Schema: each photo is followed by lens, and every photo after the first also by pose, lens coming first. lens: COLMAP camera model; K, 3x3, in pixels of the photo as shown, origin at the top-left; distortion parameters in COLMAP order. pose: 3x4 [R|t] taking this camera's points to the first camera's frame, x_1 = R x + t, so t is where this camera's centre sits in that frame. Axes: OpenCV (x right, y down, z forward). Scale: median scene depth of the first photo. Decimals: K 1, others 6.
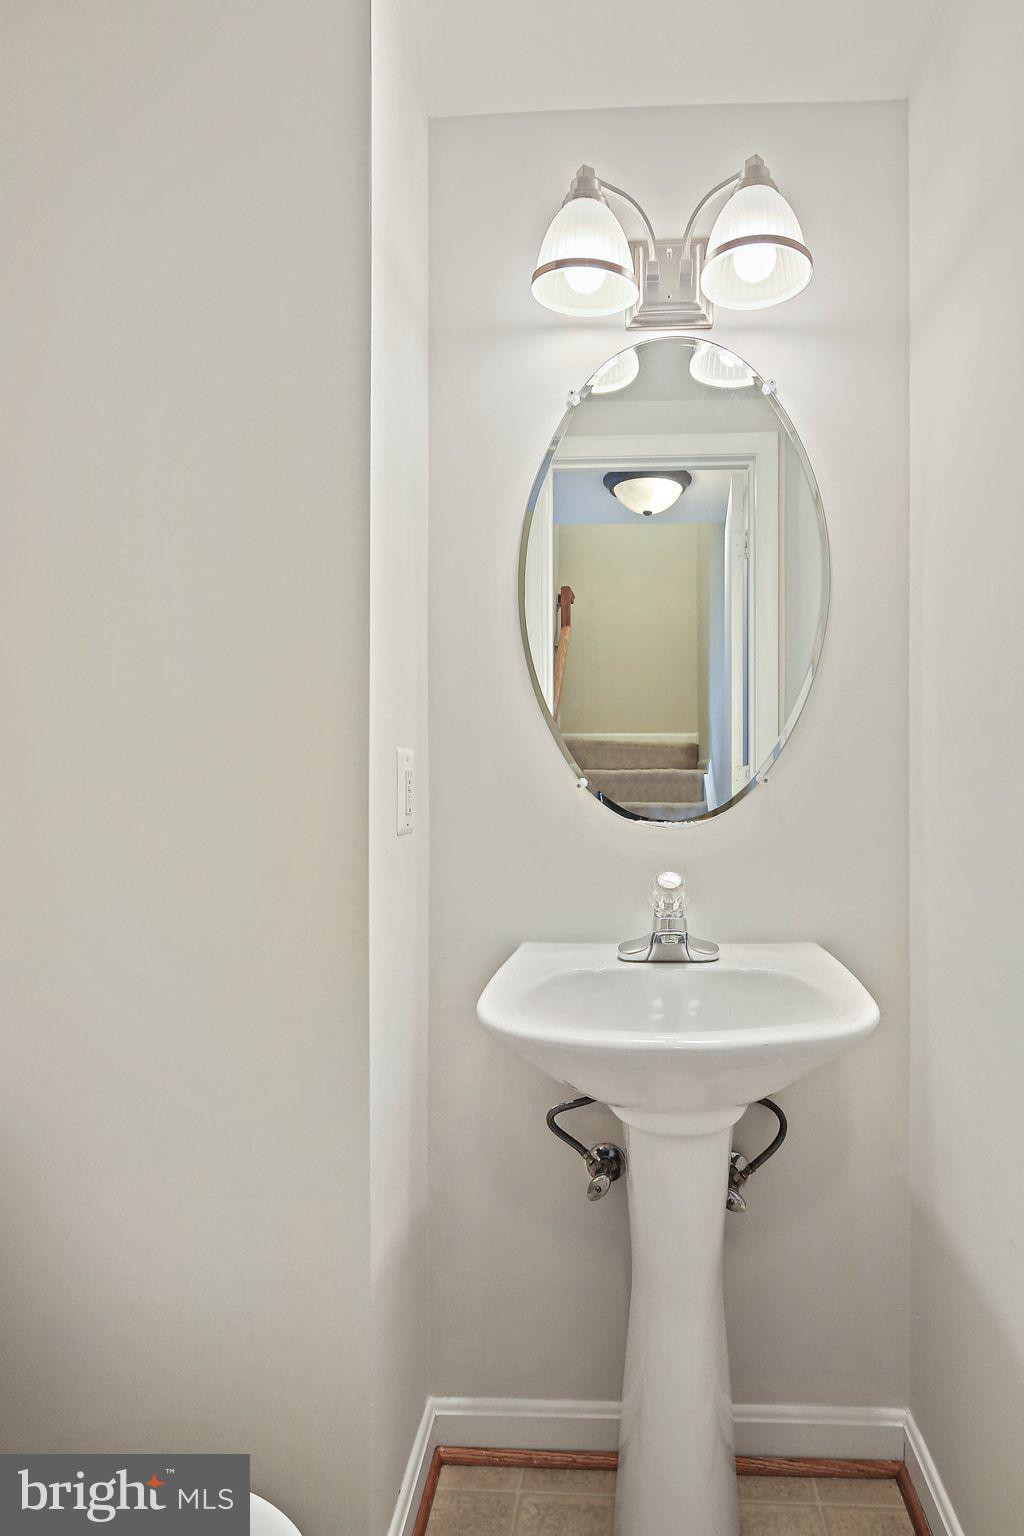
lens RADIAL K [[749.0, 0, 512.0], [0, 749.0, 768.0], [0, 0, 1]] dist [0.004072, -0.004248]
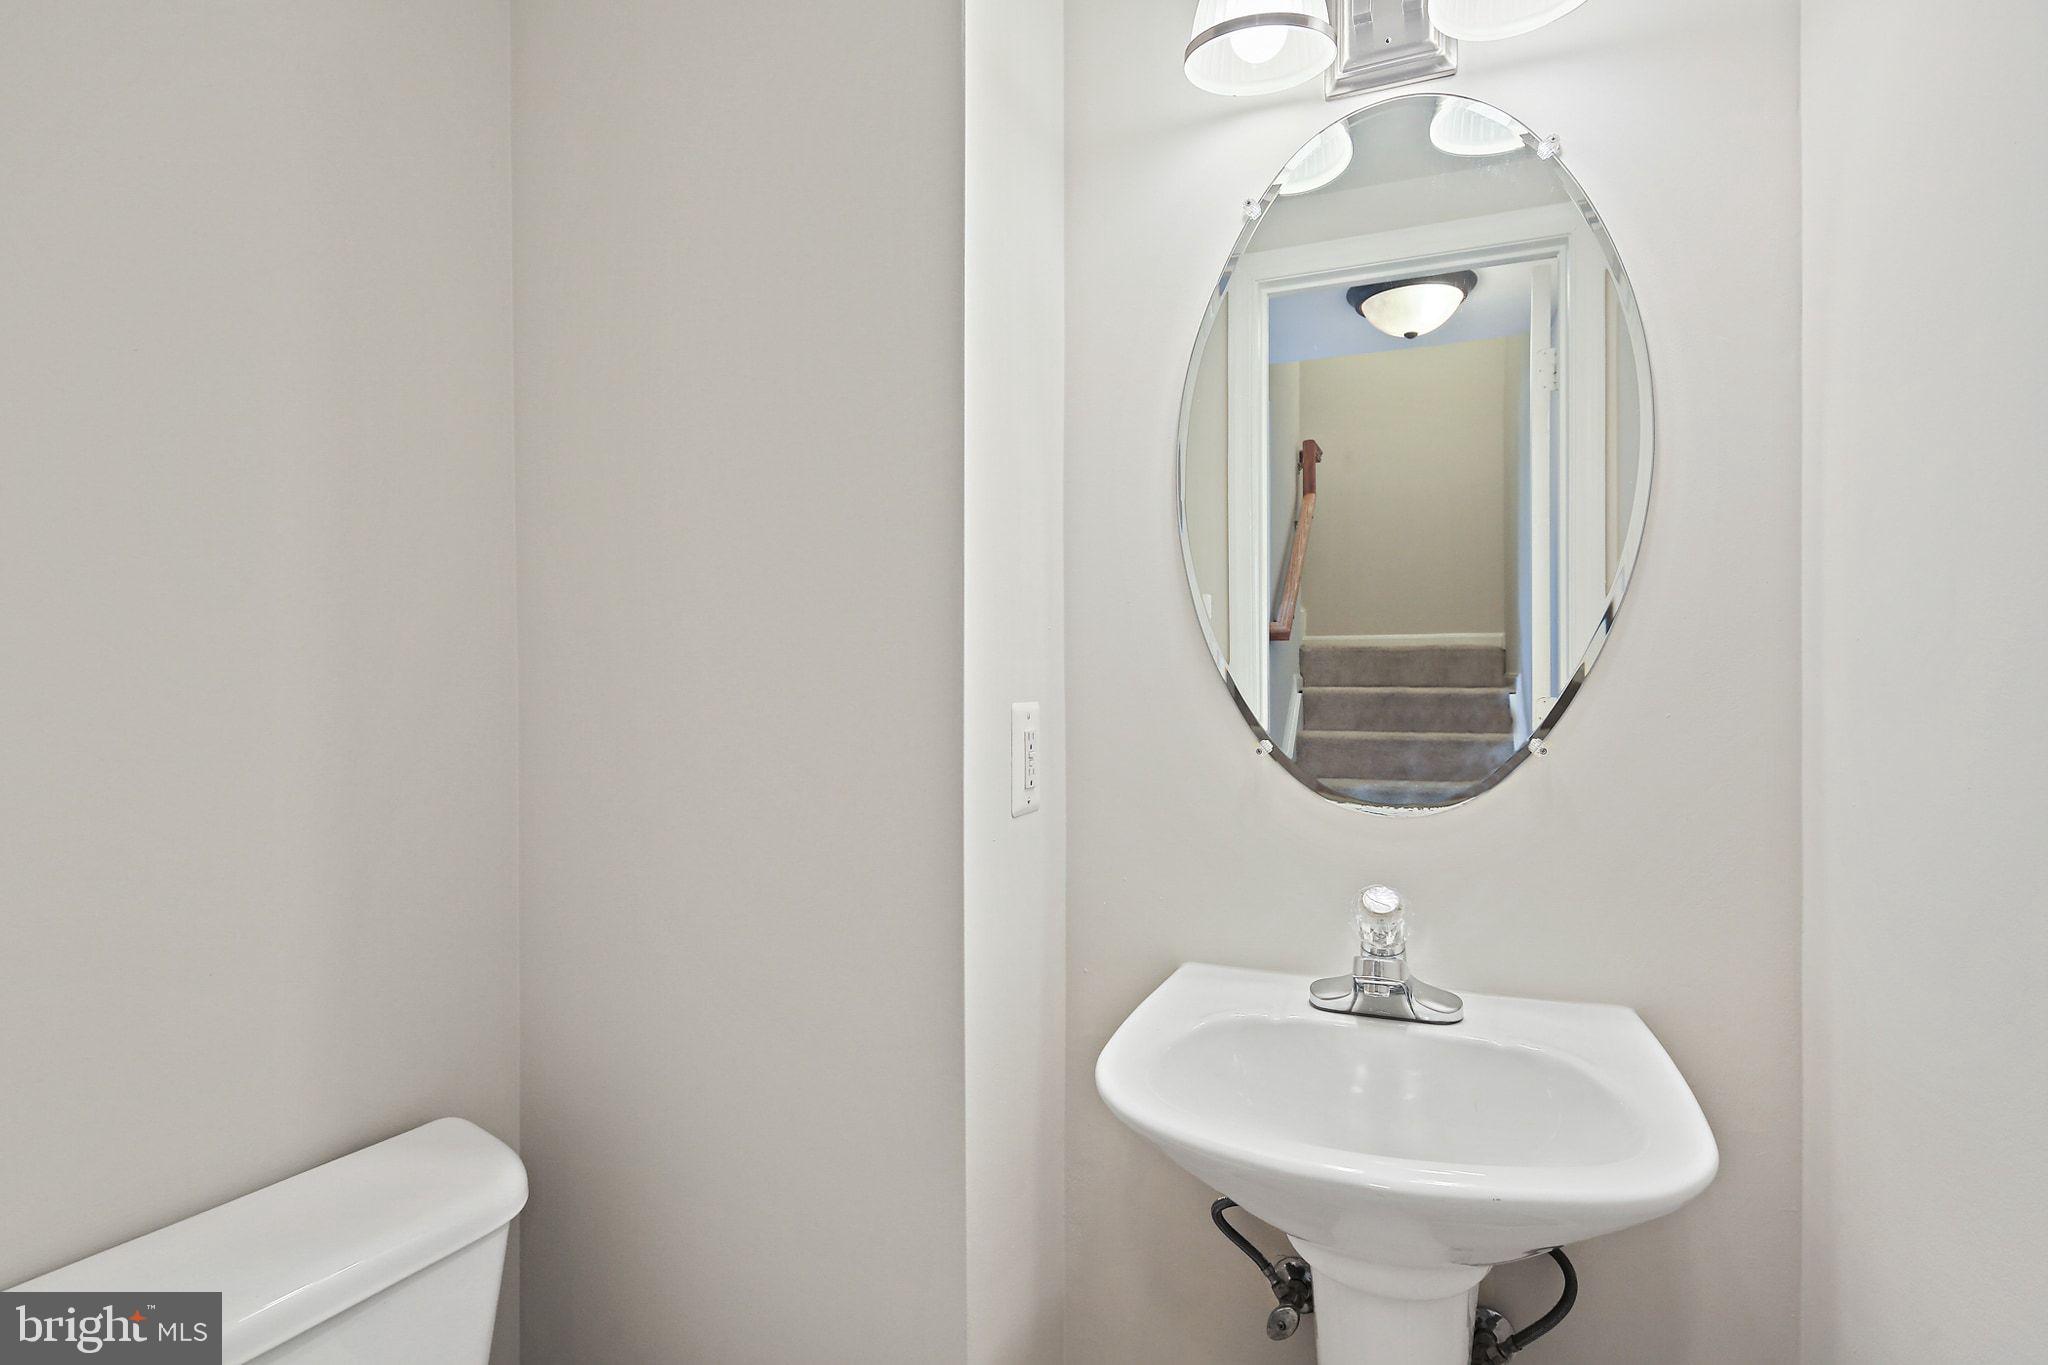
lens RADIAL K [[904.6, 0, 1023.2], [0, 904.6, 664.5], [0, 0, 1]] dist [0.000308, -0.000218]
pose [[0.956989, -0.019748, -0.289451, 0.118605], [0.023443, 0.999682, 0.009301, -0.069282], [0.289175, -0.015686, 0.957148, 0.094949]]
